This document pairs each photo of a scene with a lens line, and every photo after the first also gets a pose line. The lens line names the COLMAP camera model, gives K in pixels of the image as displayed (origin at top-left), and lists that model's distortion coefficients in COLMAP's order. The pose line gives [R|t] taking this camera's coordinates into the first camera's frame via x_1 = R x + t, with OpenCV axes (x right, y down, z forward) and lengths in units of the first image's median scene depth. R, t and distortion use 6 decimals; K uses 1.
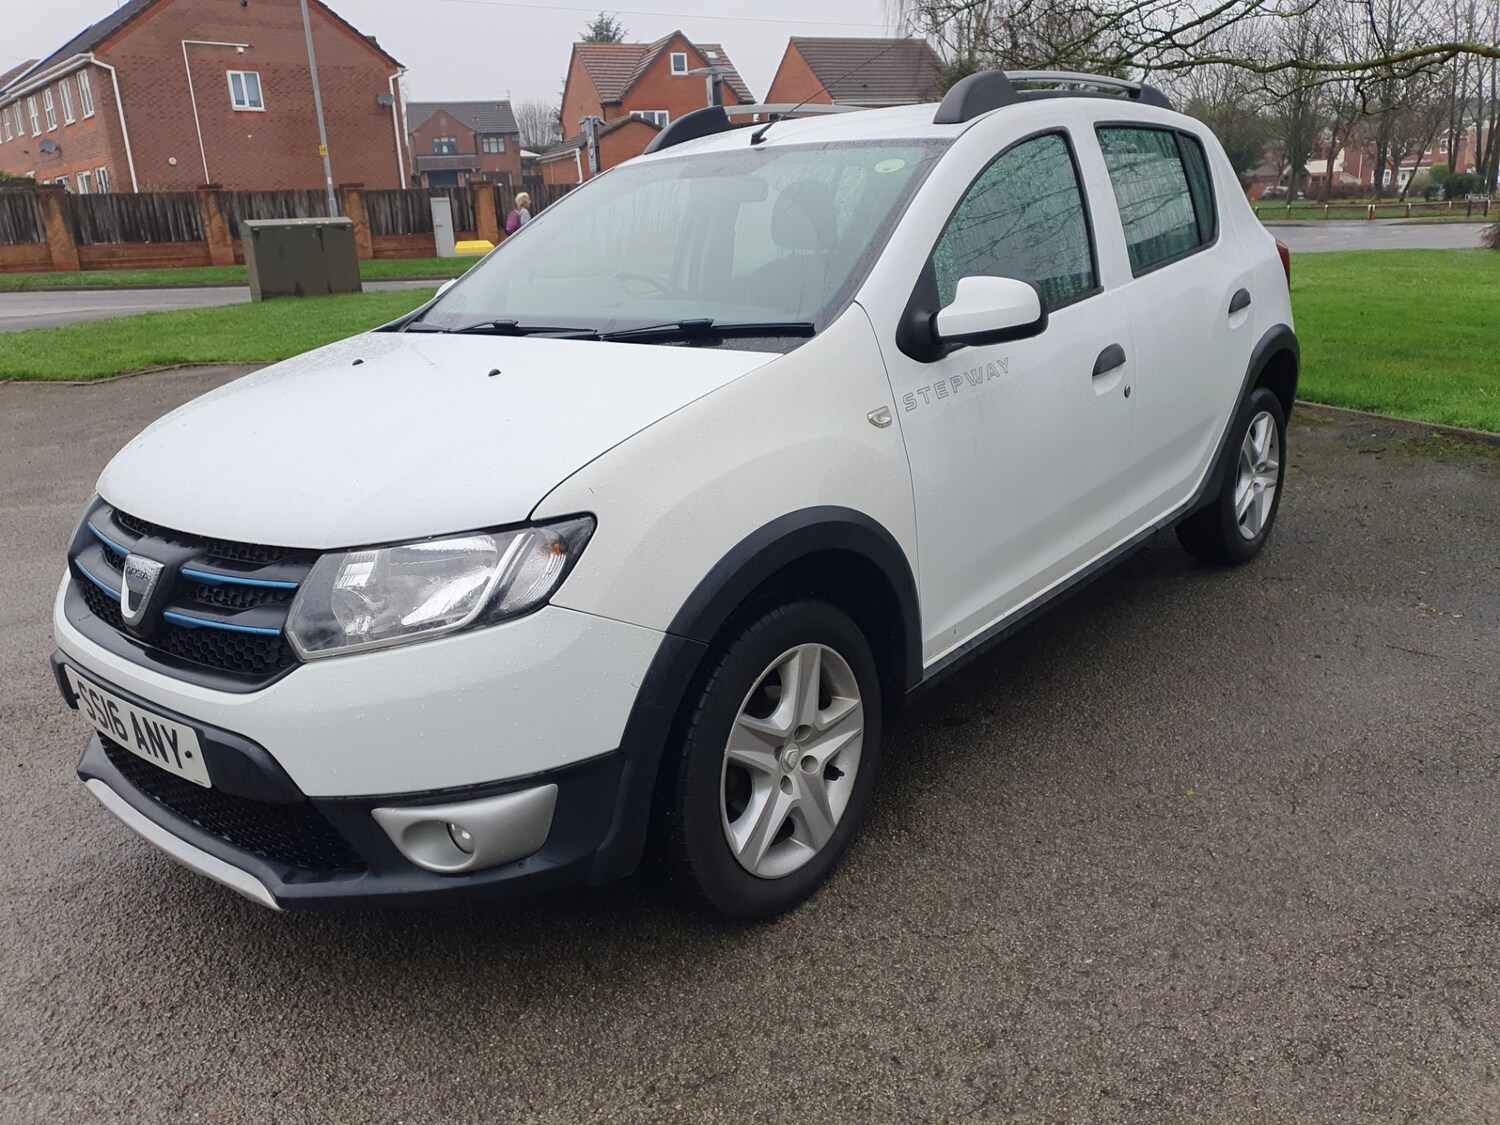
lens RADIAL K [[1170.8, 0, 756.3], [0, 1170.8, 567.2], [0, 0, 1]] dist [0.005057, 0.017991]
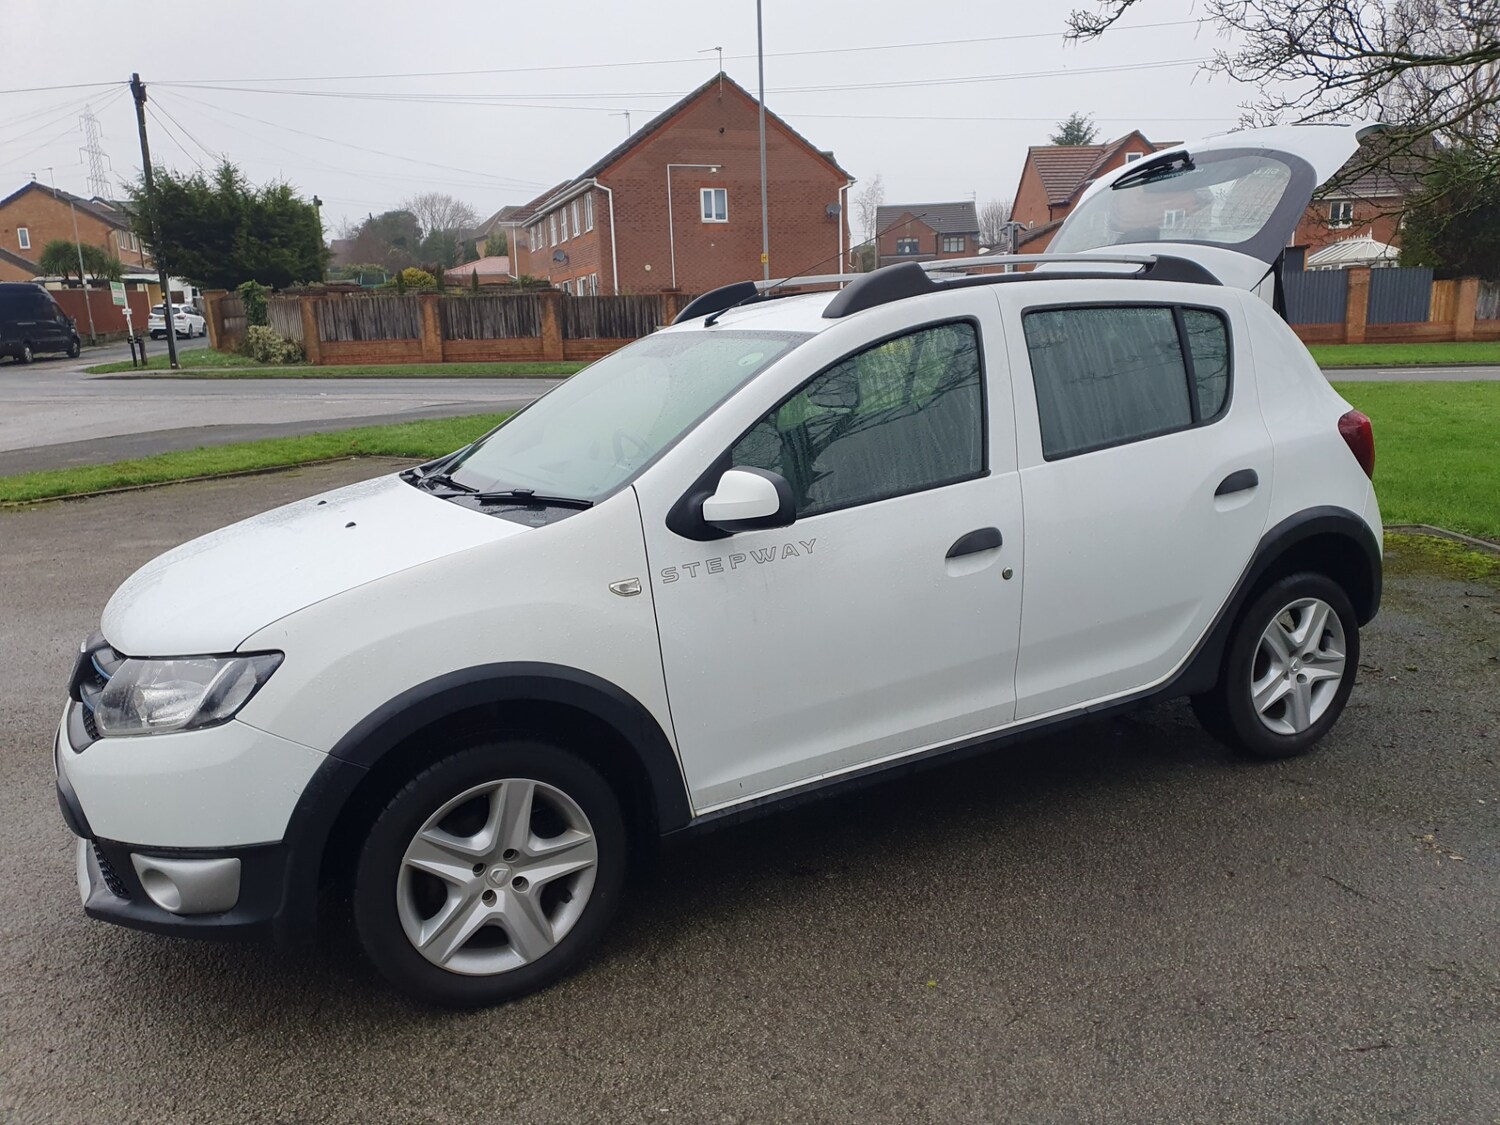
lens RADIAL K [[1166.8, 0, 759.8], [0, 1166.8, 584.9], [0, 0, 1]] dist [0.012947, 0.006729]
pose [[0.928072, 0.093395, -0.360498, 0.488303], [-0.114499, 0.992712, -0.037584, -0.079716], [0.354361, 0.076158, 0.932002, -0.009234]]
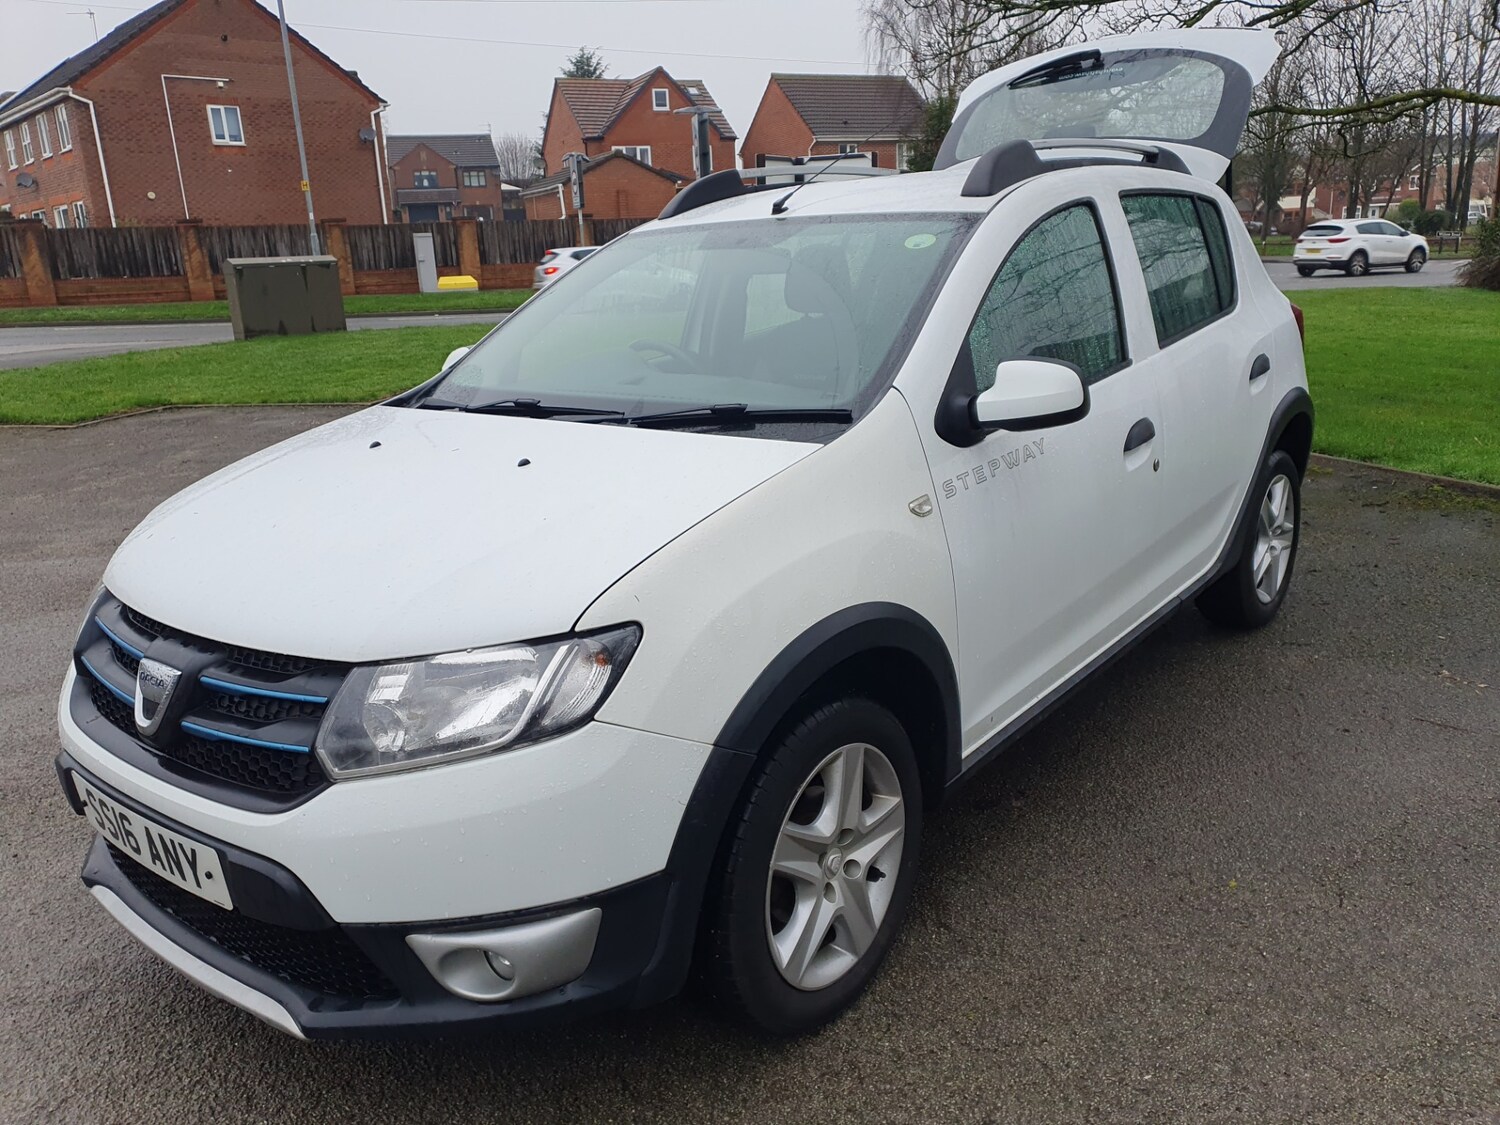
lens RADIAL K [[1166.8, 0, 759.8], [0, 1166.8, 584.9], [0, 0, 1]] dist [0.012947, 0.006729]
pose [[0.999801, -0.003406, 0.019668, -0.036385], [0.003622, 0.999933, -0.010955, -0.040790], [-0.019630, 0.011024, 0.999747, 0.027170]]
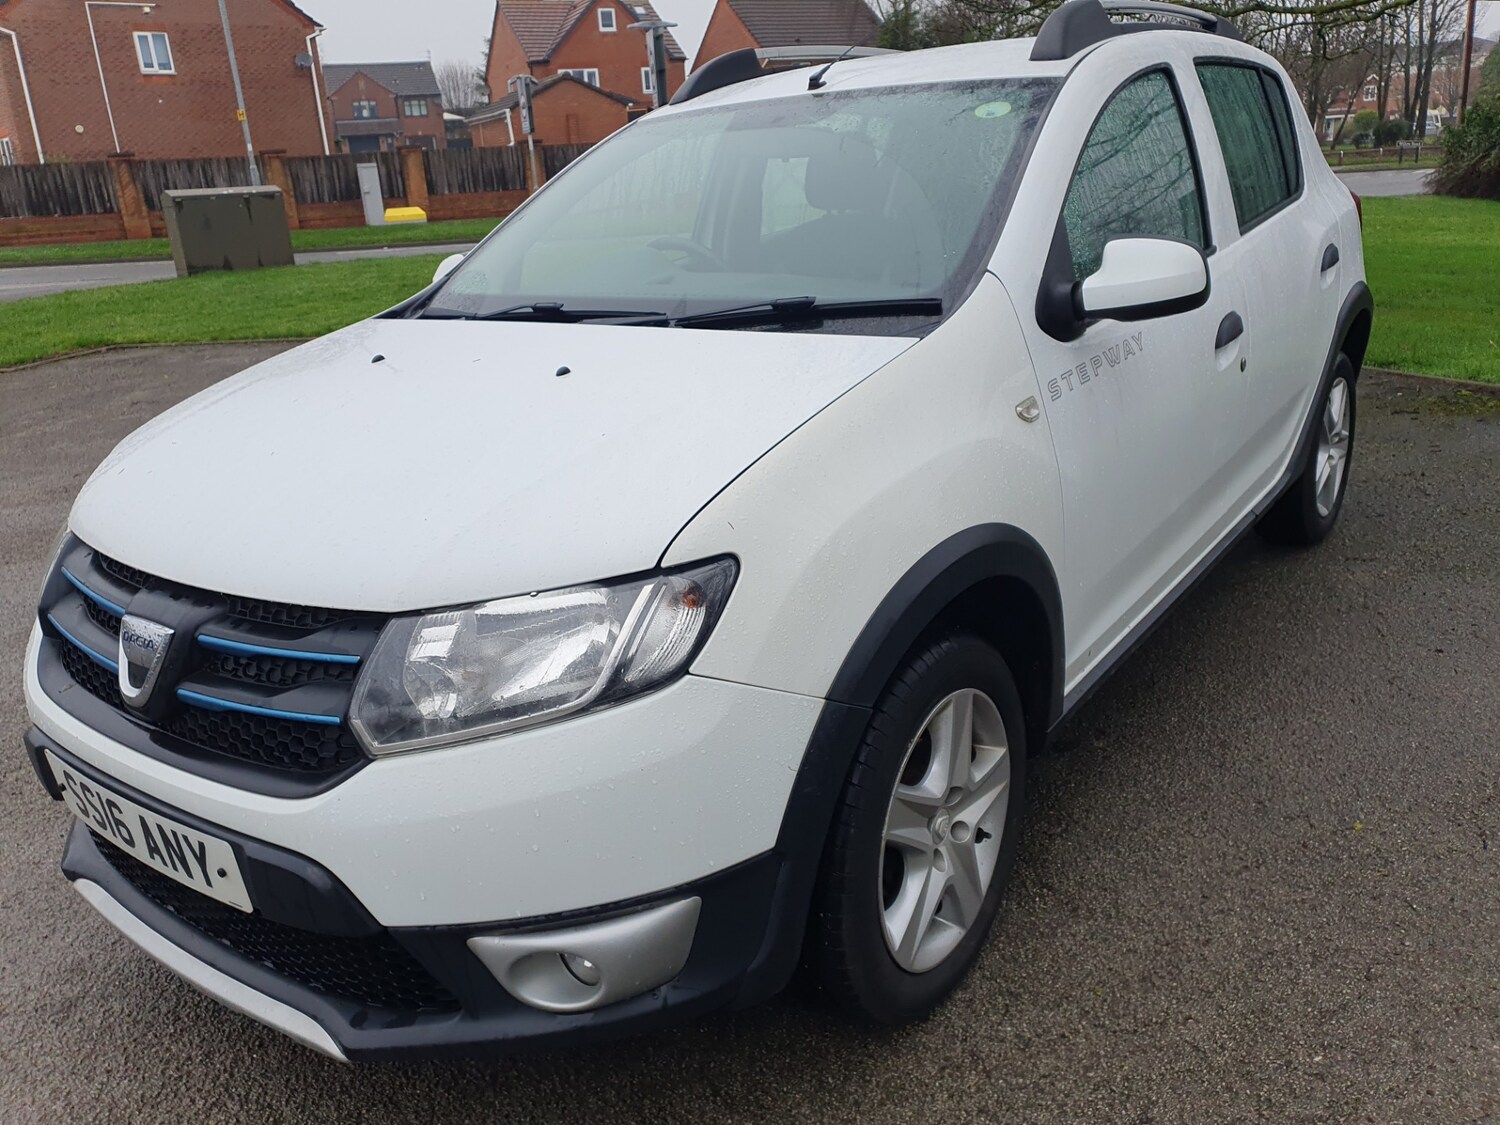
lens RADIAL K [[1173.8, 0, 751.7], [0, 1173.8, 568.1], [0, 0, 1]] dist [-0.005535, 0.034716]
pose [[0.998362, -0.034487, 0.045652, -0.101435], [0.033036, 0.998936, 0.032176, -0.037993], [-0.046713, -0.030615, 0.998439, 0.129528]]
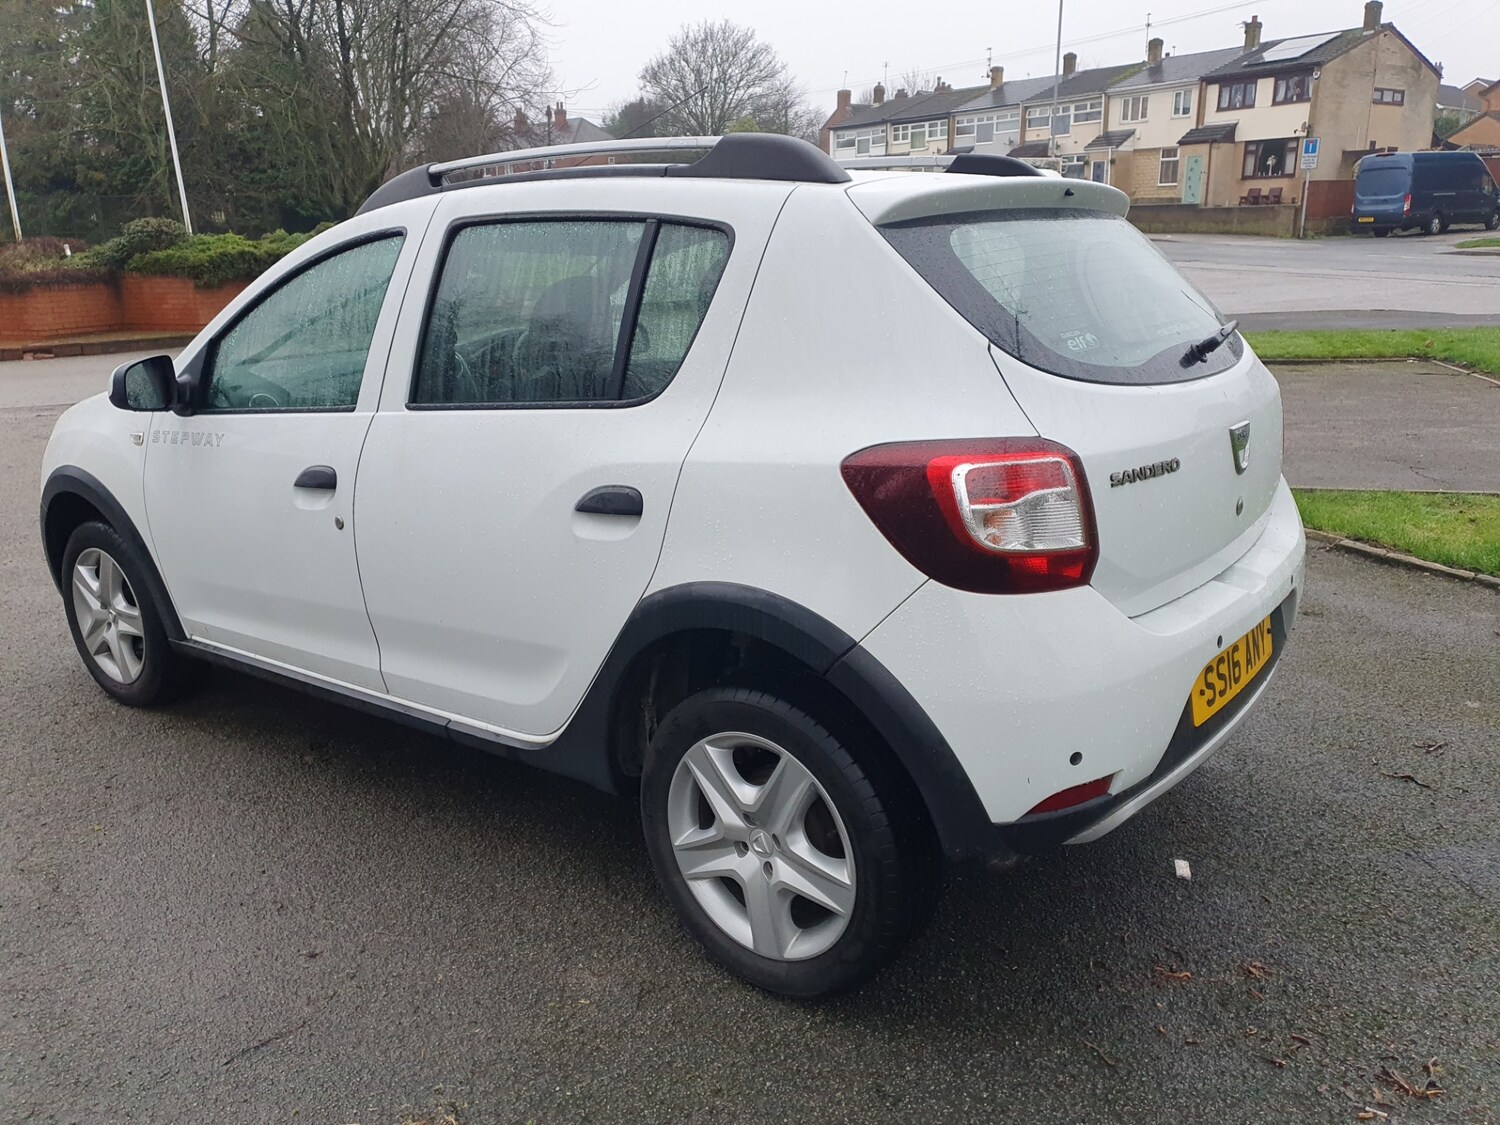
lens RADIAL K [[1166.8, 0, 759.8], [0, 1166.8, 584.9], [0, 0, 1]] dist [0.012947, 0.006729]
pose [[0.048057, 0.326458, -0.943989, 1.262431], [-0.272884, 0.913419, 0.301993, -0.501351], [0.960846, 0.243087, 0.132982, 1.310194]]
